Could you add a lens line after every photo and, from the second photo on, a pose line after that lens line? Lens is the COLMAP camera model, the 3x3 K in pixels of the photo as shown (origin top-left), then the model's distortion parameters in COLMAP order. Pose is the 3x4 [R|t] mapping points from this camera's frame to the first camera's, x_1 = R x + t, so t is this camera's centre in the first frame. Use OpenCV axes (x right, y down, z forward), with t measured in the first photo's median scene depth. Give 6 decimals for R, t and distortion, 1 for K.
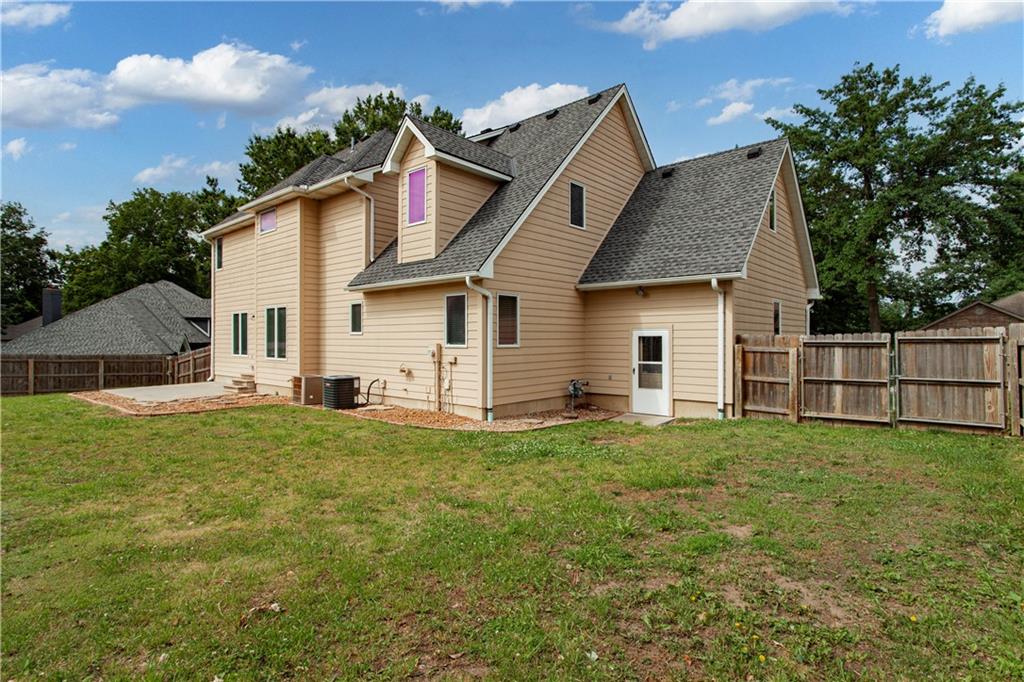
lens RADIAL K [[524.4, 0, 511.6], [0, 524.4, 338.7], [0, 0, 1]] dist [-0.002276, -0.000010]
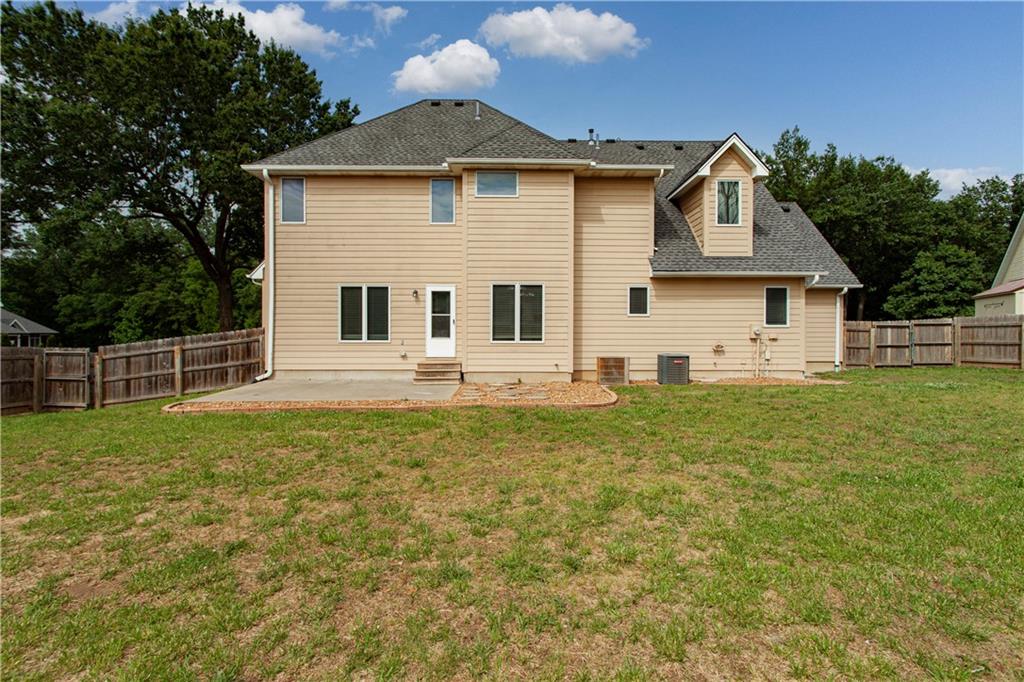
lens RADIAL K [[500.3, 0, 511.7], [0, 500.3, 340.3], [0, 0, 1]] dist [0.001228, -0.000097]
pose [[0.735773, -0.011232, 0.677135, -1.433971], [-0.001960, 0.999823, 0.018714, 0.026403], [-0.677225, -0.015097, 0.735621, 0.523963]]
